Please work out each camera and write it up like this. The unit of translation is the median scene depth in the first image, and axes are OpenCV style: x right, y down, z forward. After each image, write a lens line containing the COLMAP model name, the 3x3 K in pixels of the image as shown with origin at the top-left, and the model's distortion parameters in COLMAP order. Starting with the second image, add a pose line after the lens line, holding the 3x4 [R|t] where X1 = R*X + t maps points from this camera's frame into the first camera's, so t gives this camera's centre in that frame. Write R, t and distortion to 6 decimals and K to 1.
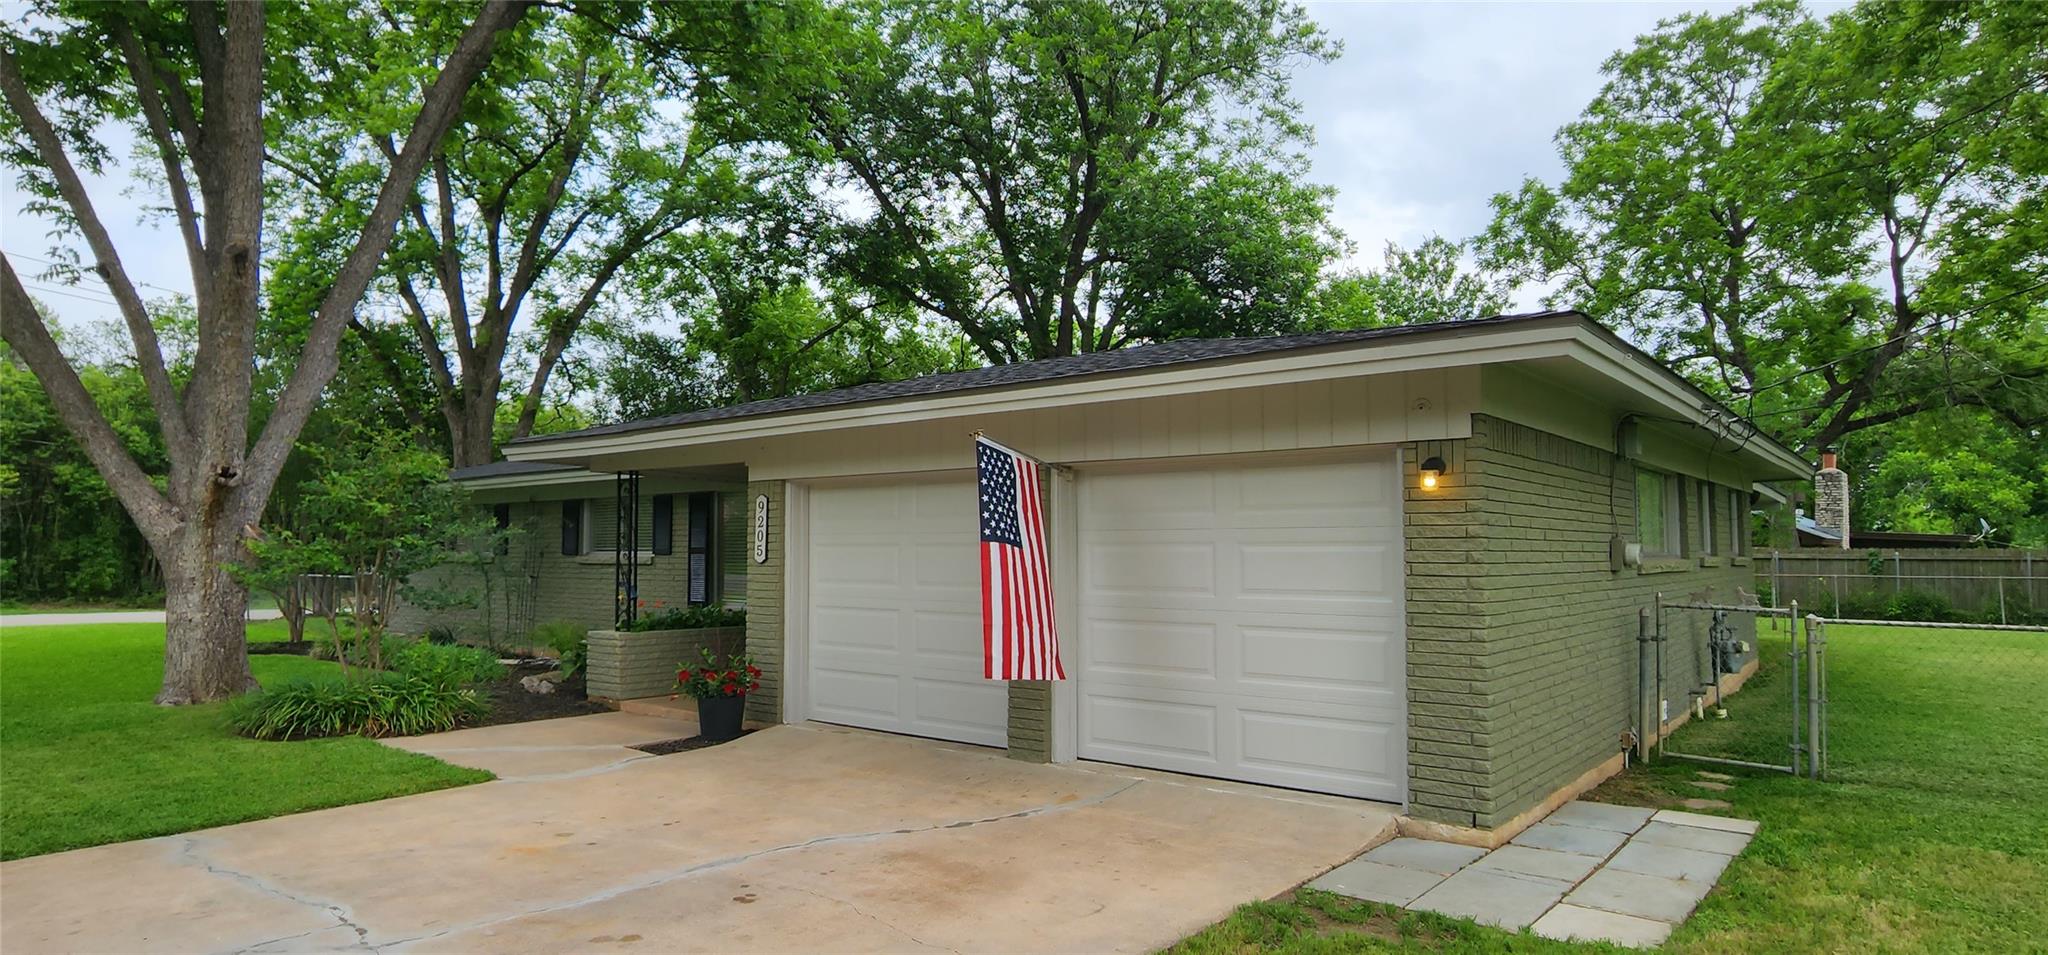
lens RADIAL K [[1142.7, 0, 1024.6], [0, 1142.7, 483.3], [0, 0, 1]] dist [0.004643, 0.001402]
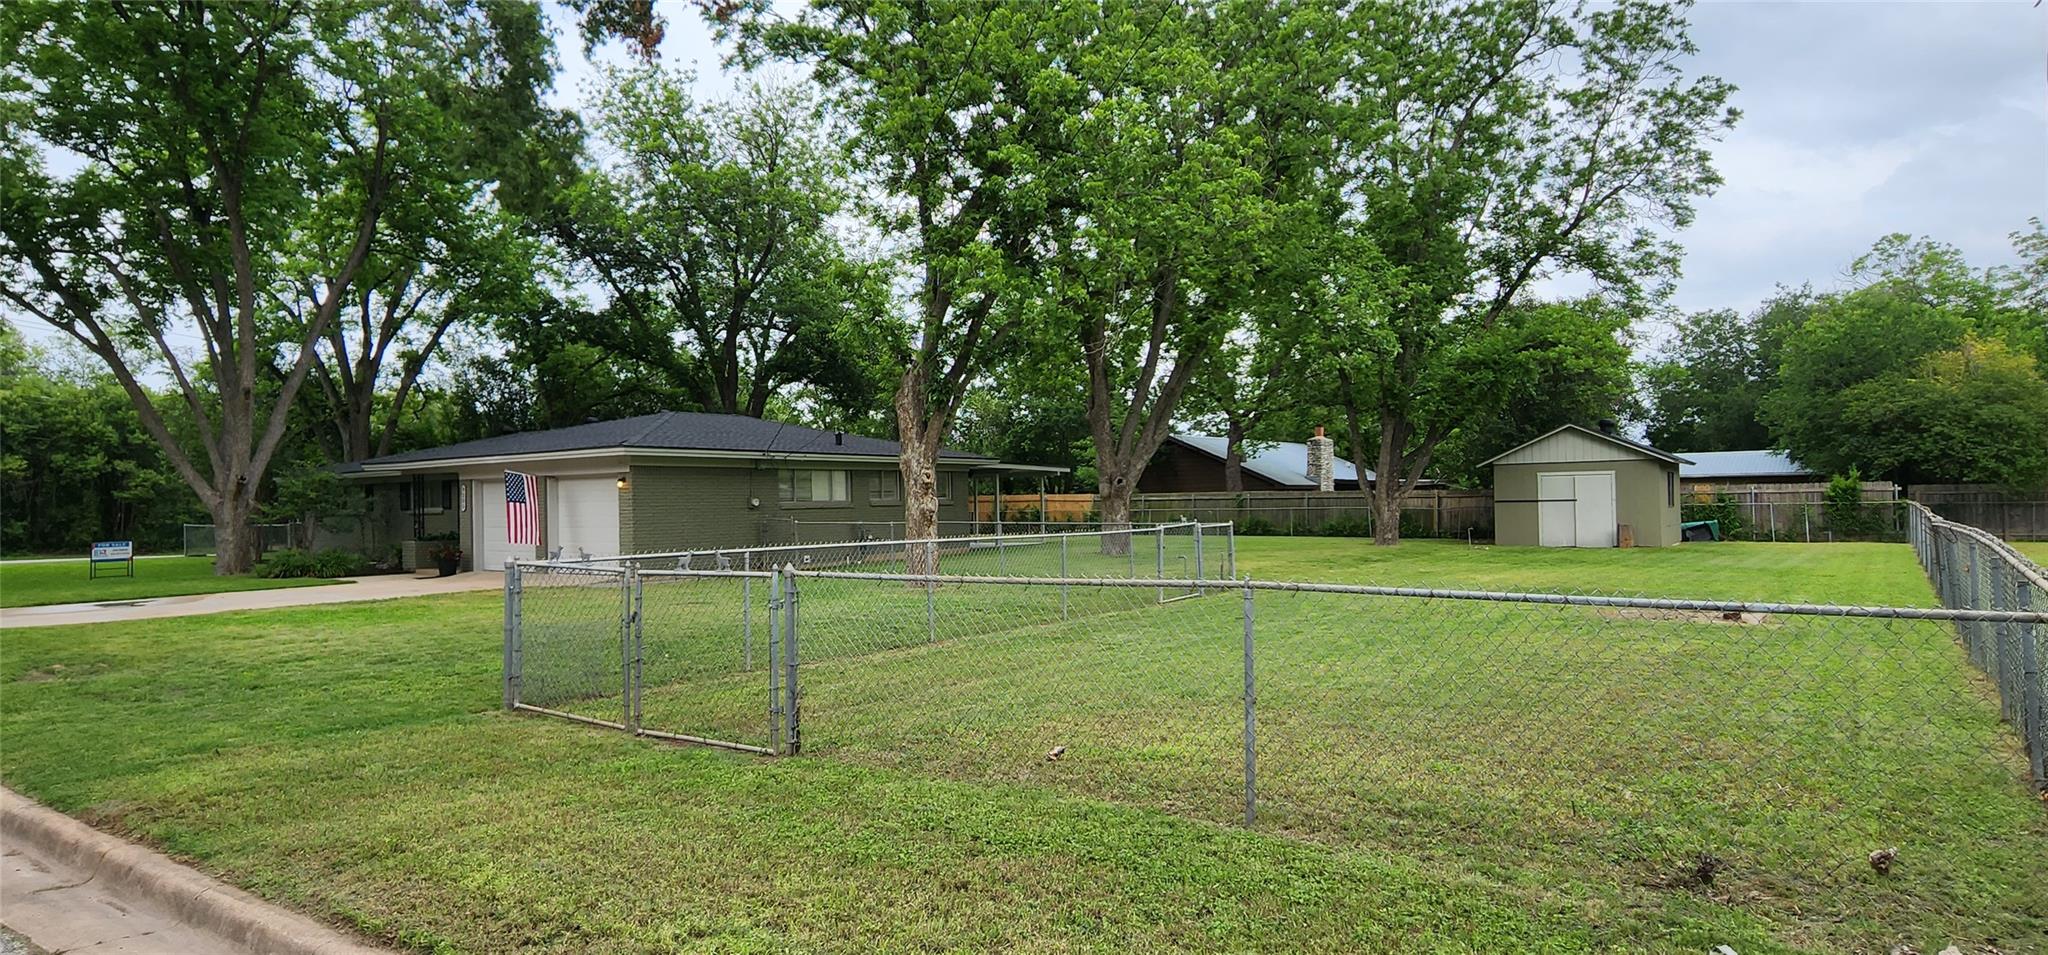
lens RADIAL K [[1106.5, 0, 1023.4], [0, 1106.5, 476.0], [0, 0, 1]] dist [-0.001533, -0.000845]
pose [[0.996431, -0.016548, 0.082772, 0.306167], [0.013420, 0.999180, 0.038198, -0.033080], [-0.083336, -0.036951, 0.995836, -0.593359]]
